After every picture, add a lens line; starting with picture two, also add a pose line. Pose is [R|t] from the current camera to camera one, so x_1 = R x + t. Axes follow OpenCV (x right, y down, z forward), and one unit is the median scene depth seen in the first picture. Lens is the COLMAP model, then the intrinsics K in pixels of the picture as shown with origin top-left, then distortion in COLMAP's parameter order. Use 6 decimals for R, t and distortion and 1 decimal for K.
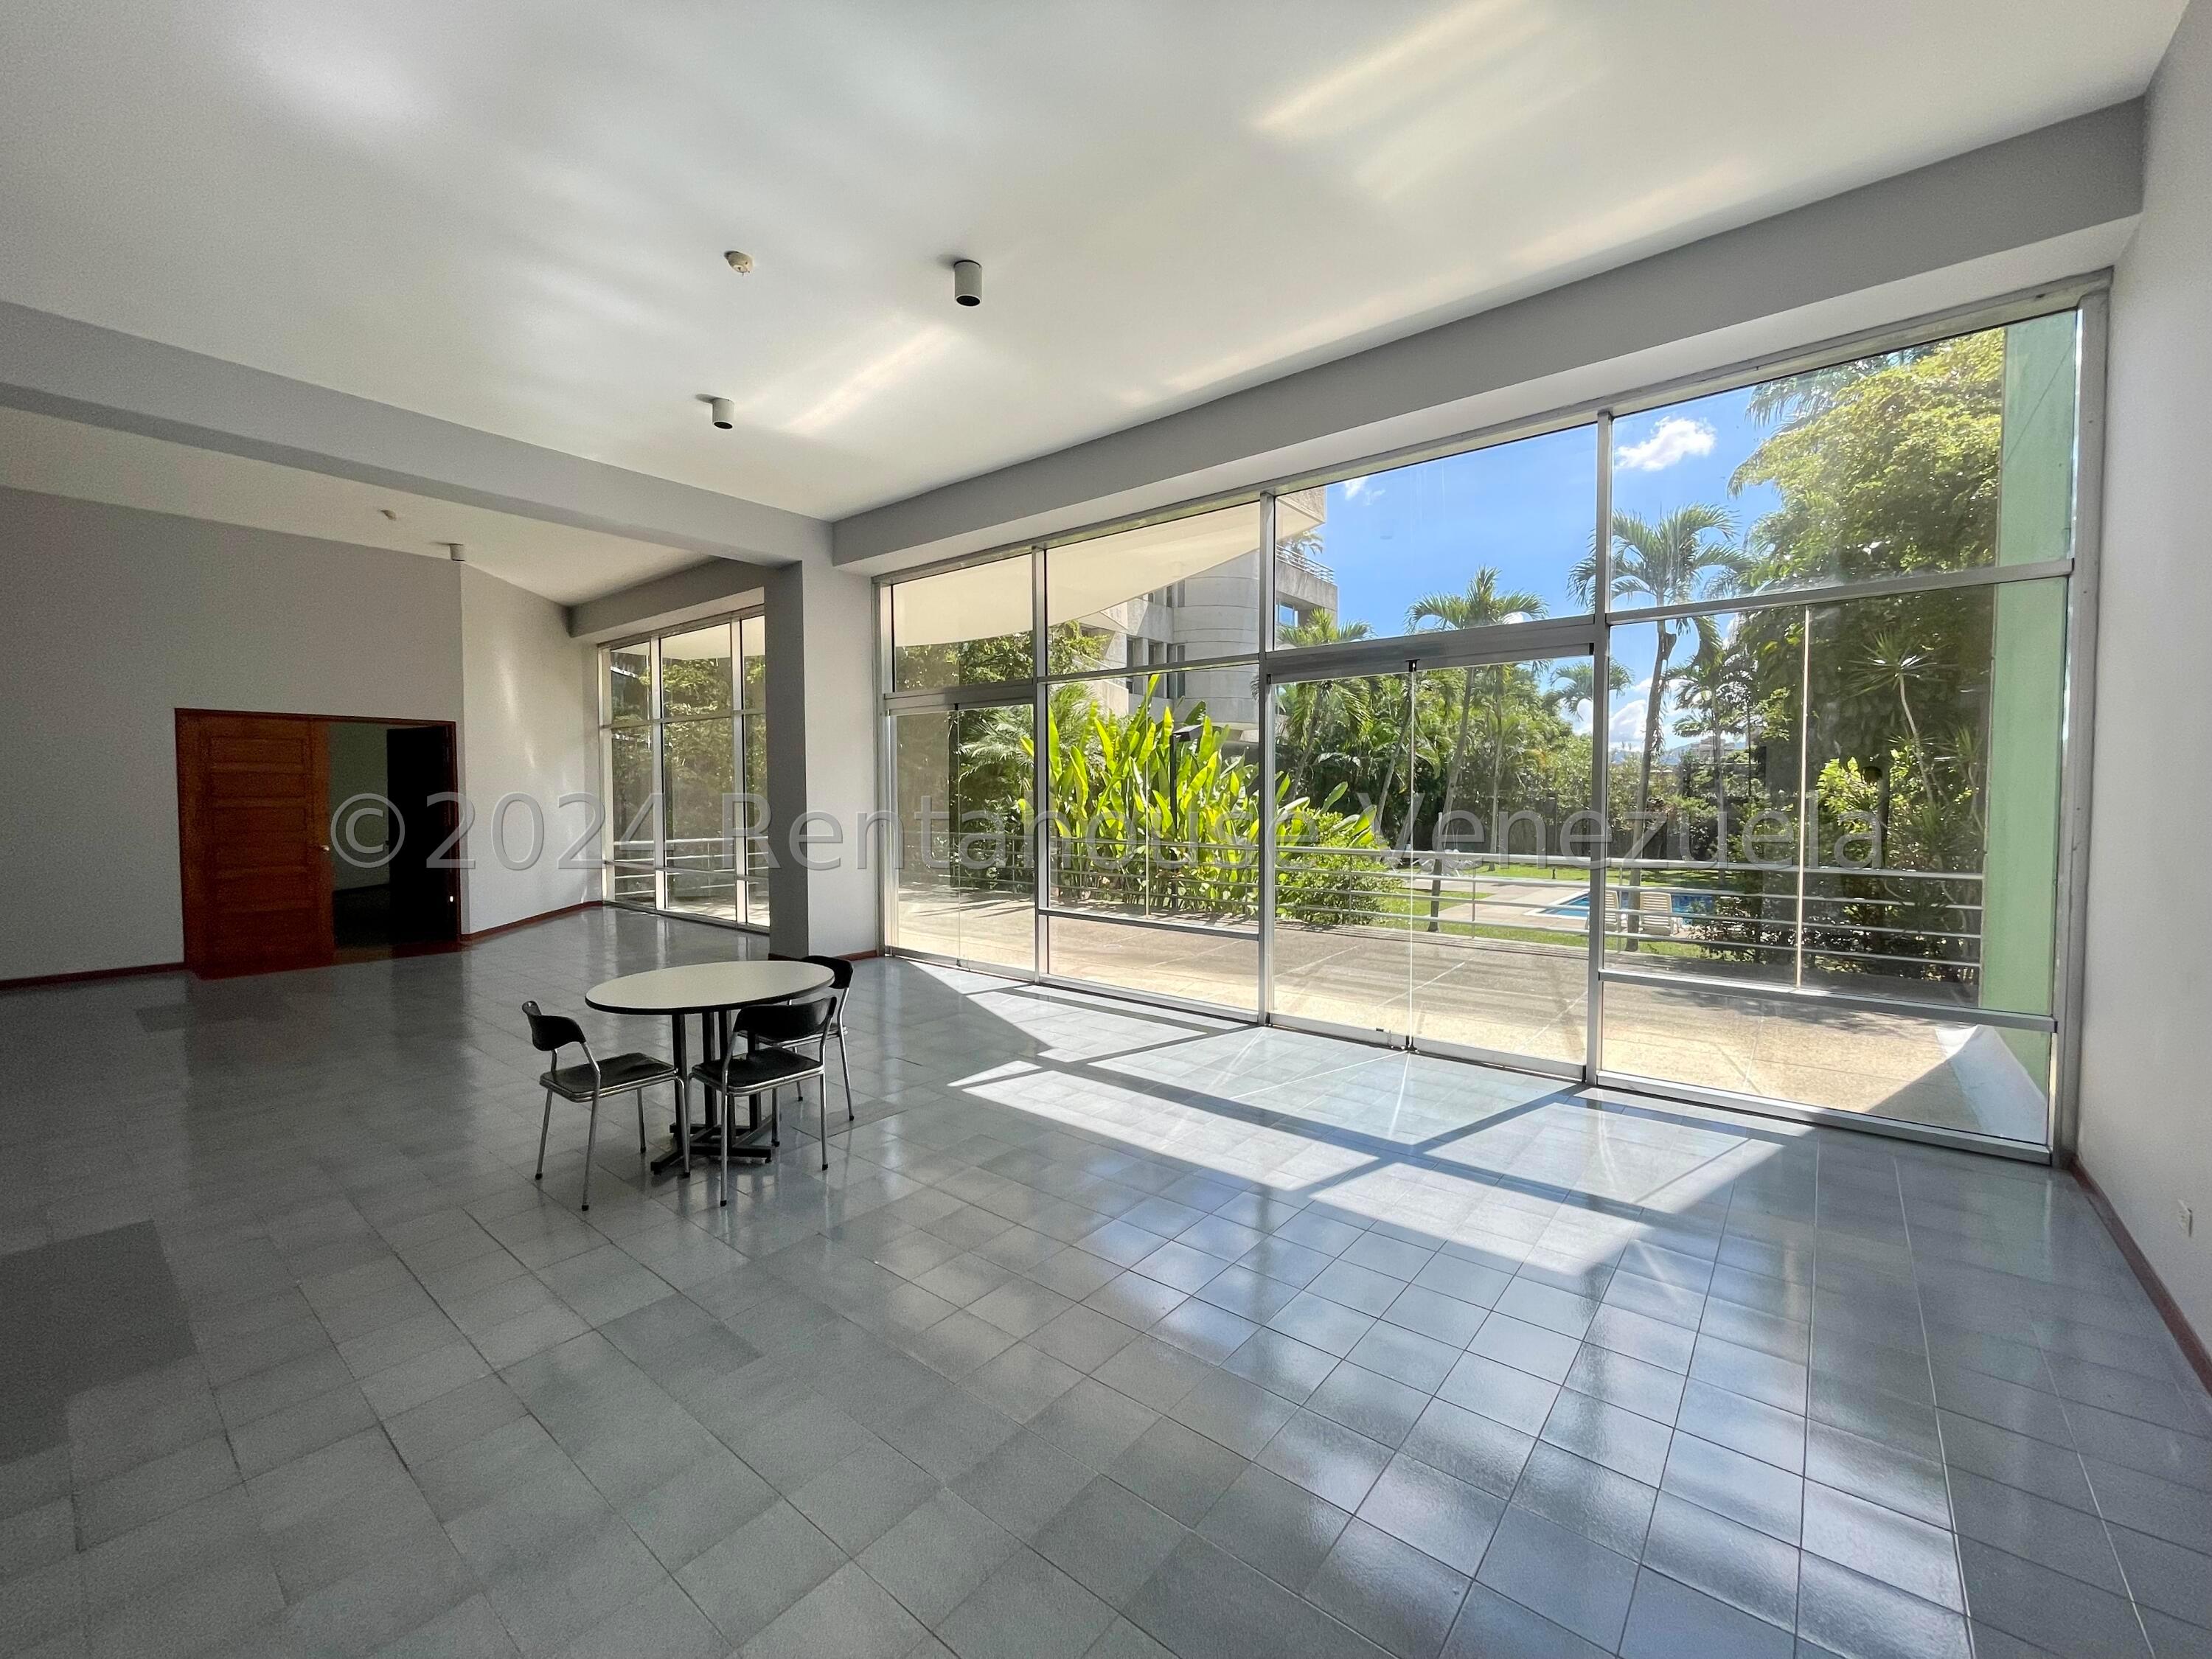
lens RADIAL K [[888.0, 0, 1109.8], [0, 888.0, 819.6], [0, 0, 1]] dist [-0.000176, 0.000084]
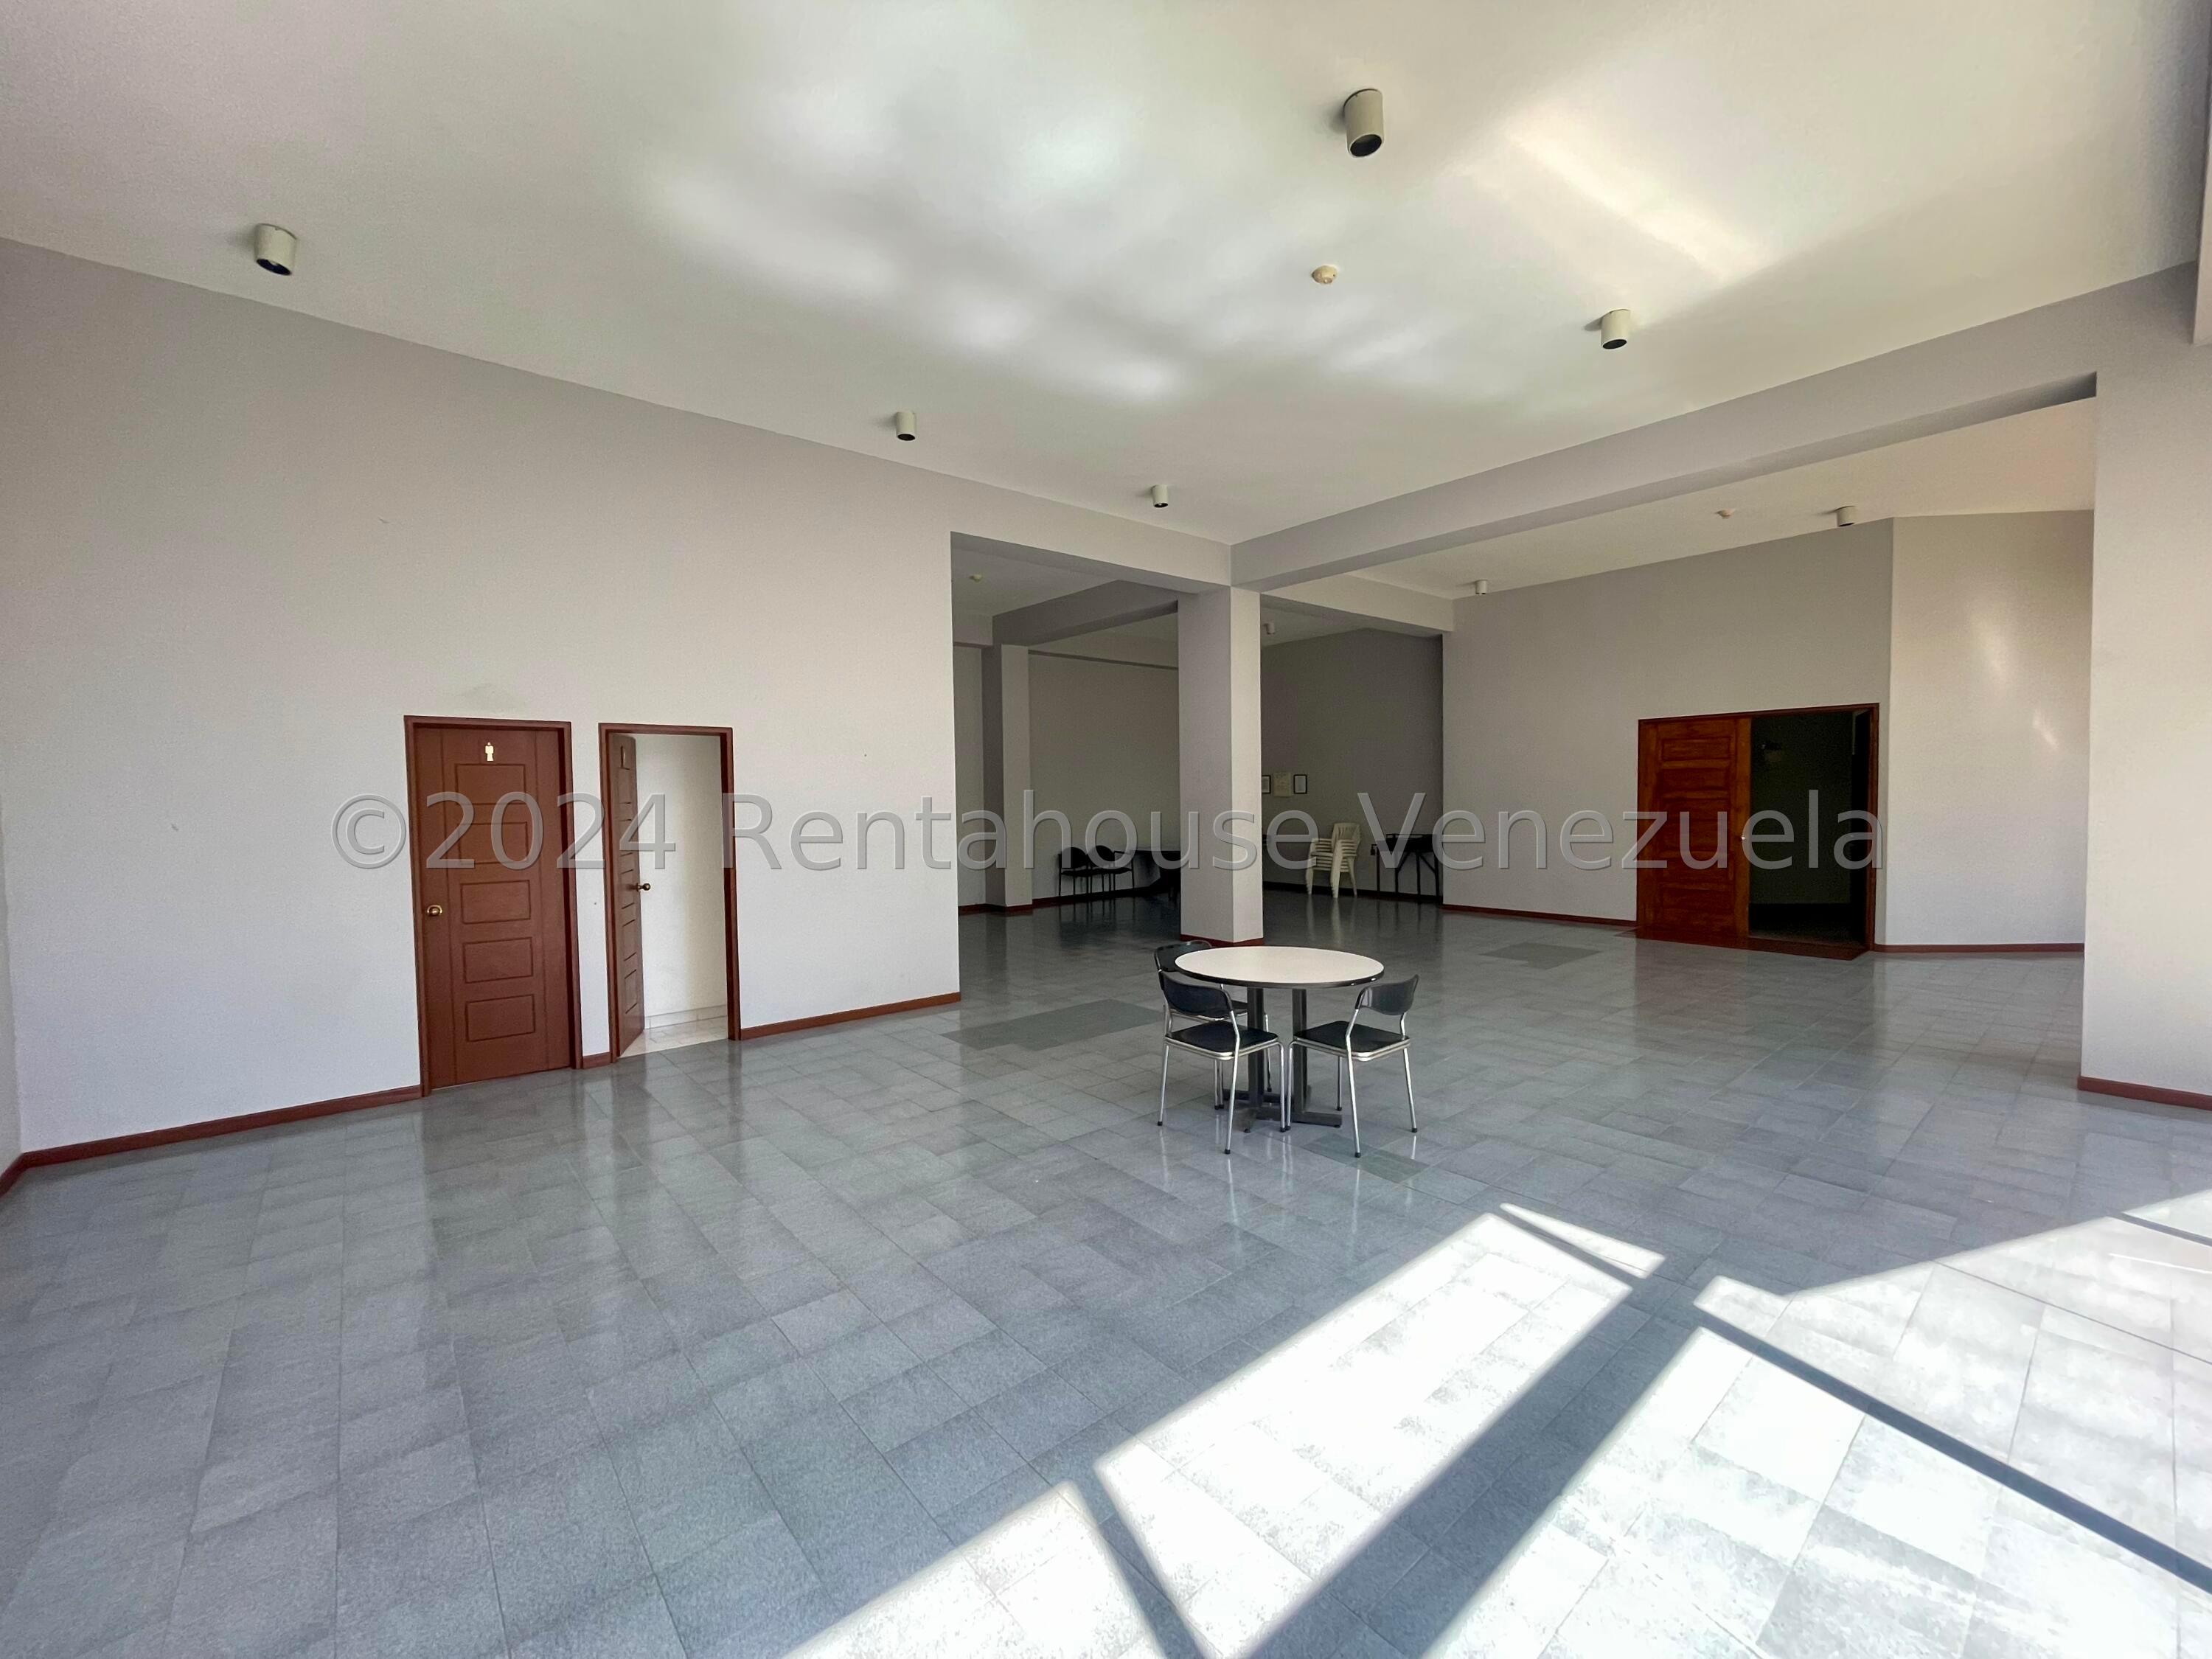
lens RADIAL K [[897.9, 0, 1102.7], [0, 897.9, 830.2], [0, 0, 1]] dist [-0.000791, 0.000649]
pose [[-0.192660, 0.043656, -0.980294, 0.455574], [-0.014226, 0.998781, 0.047276, -0.023754], [0.981162, 0.023054, -0.191804, 0.650145]]
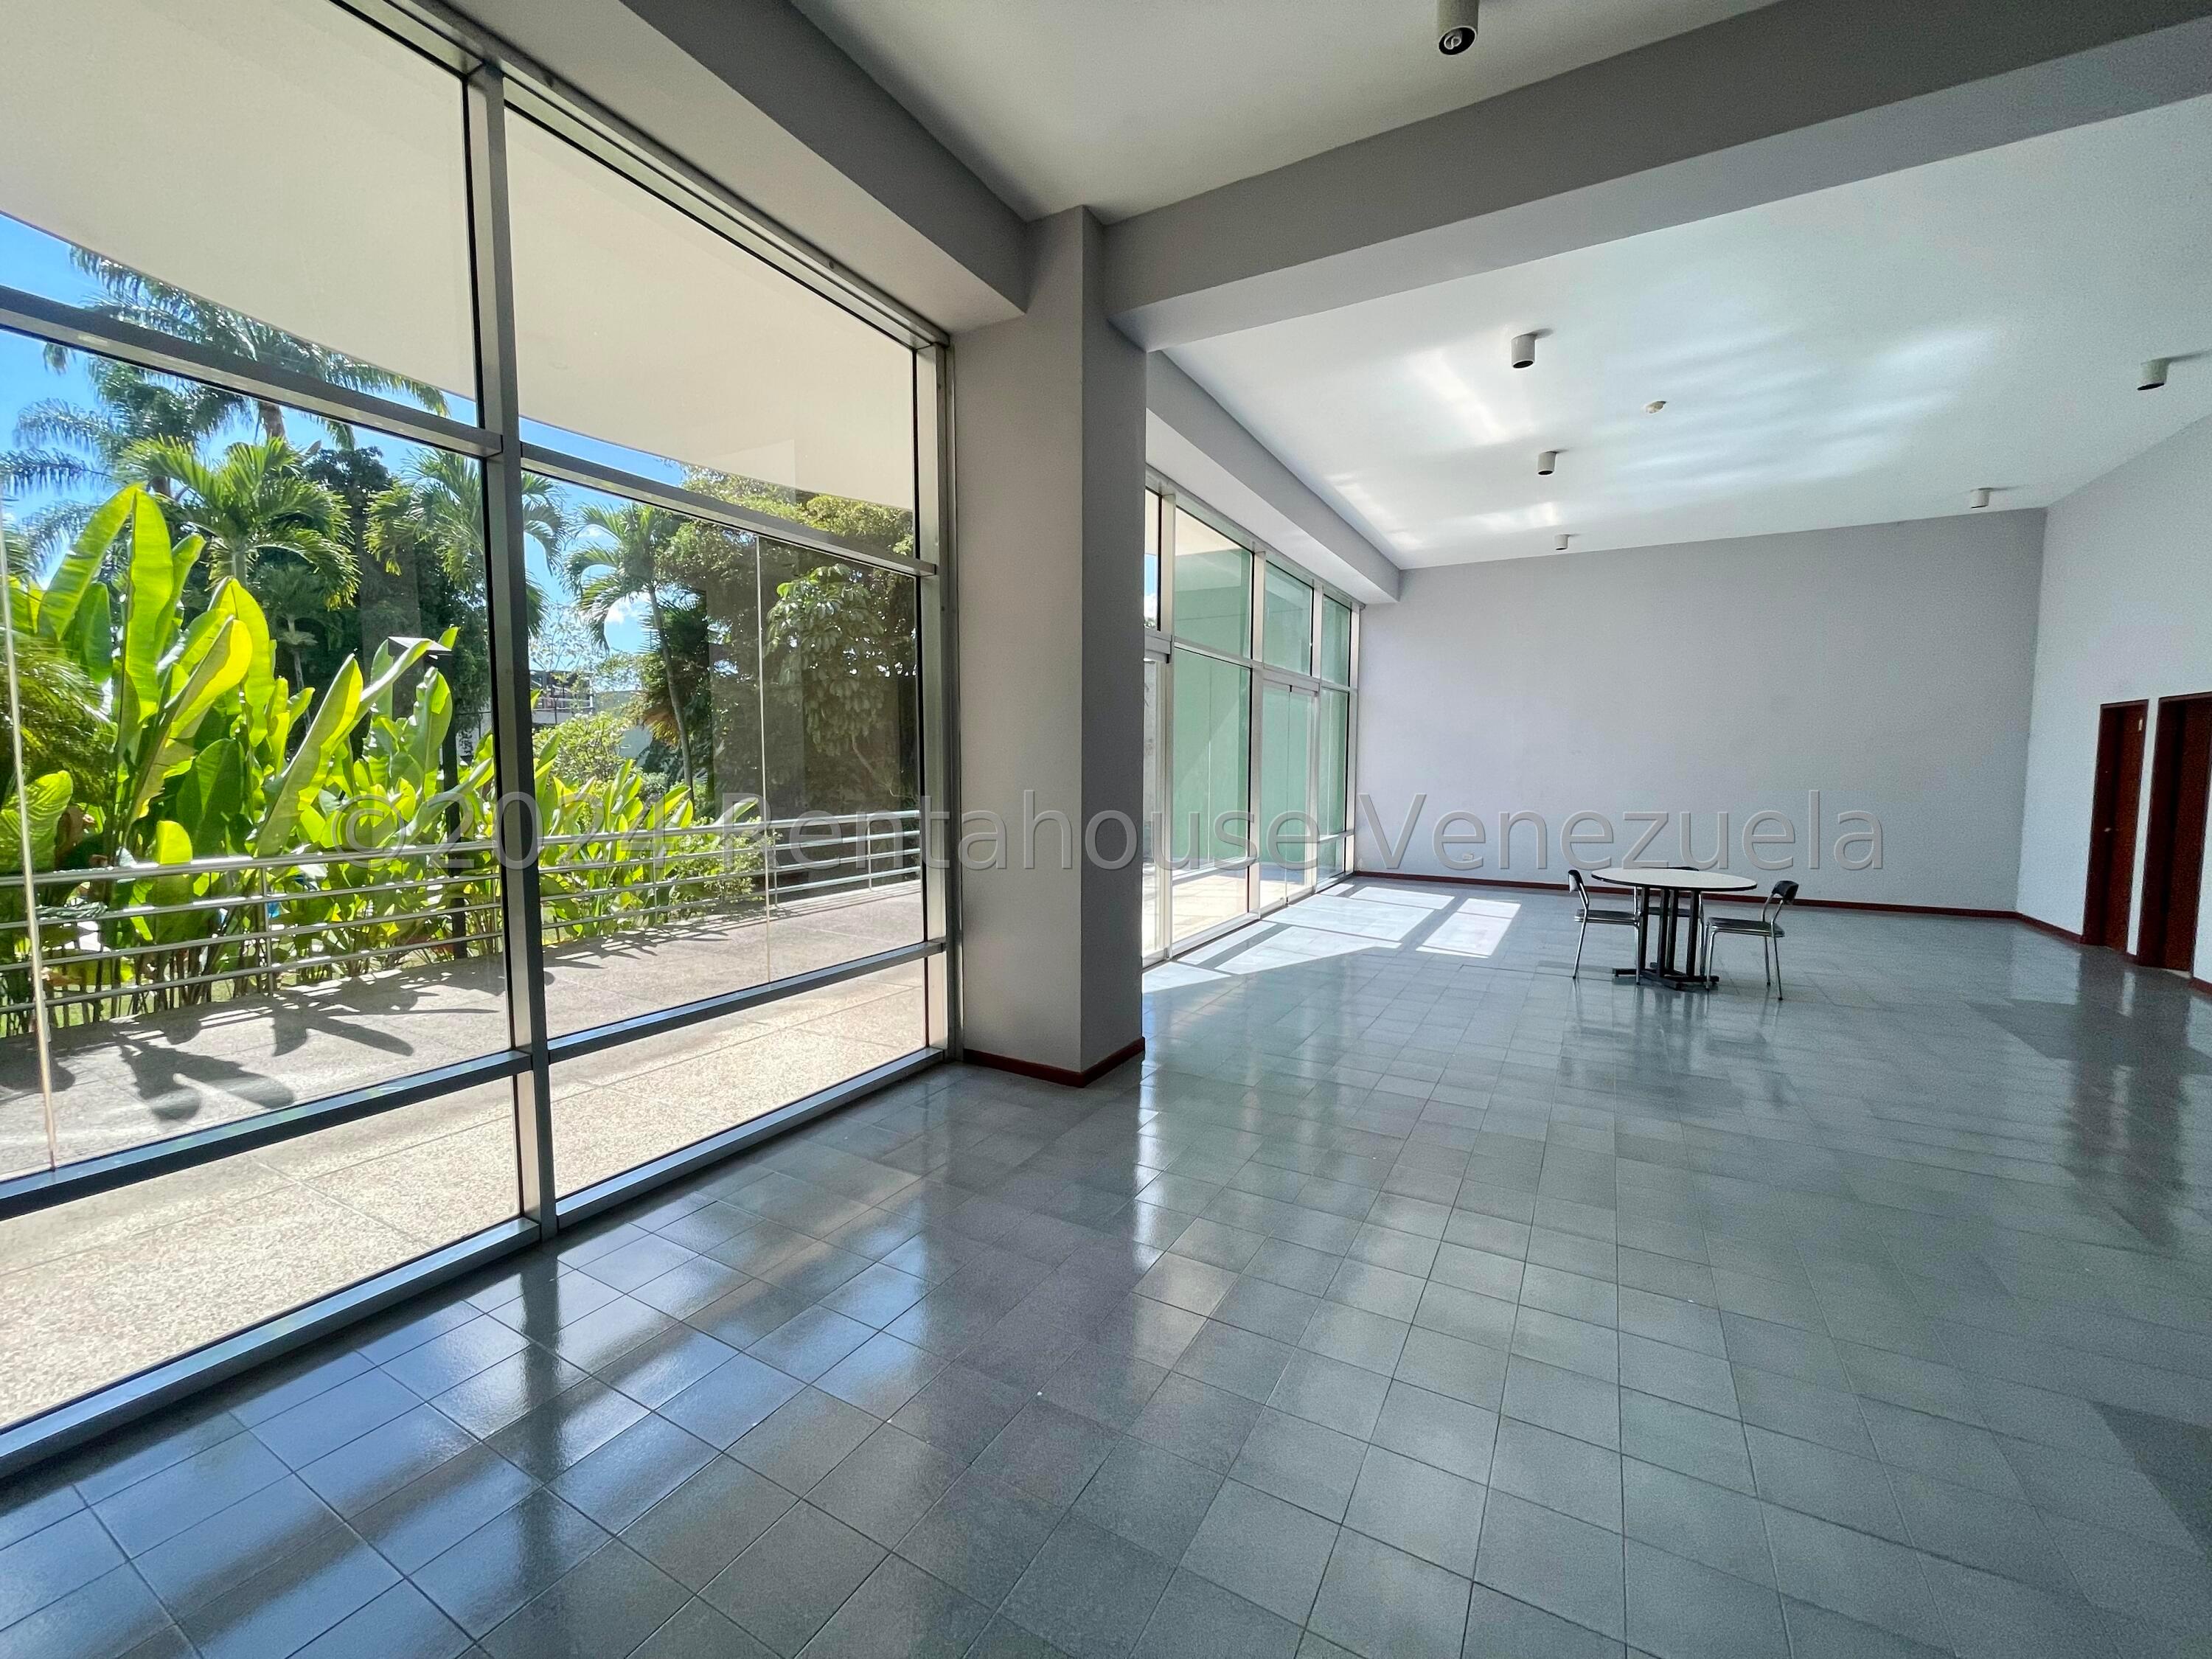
lens RADIAL K [[897.9, 0, 1102.7], [0, 897.9, 830.2], [0, 0, 1]] dist [-0.000791, 0.000649]
pose [[-0.164301, -0.073589, 0.983661, -1.228950], [0.028155, 0.996457, 0.079249, -0.040888], [-0.986008, 0.040716, -0.161647, 1.487846]]
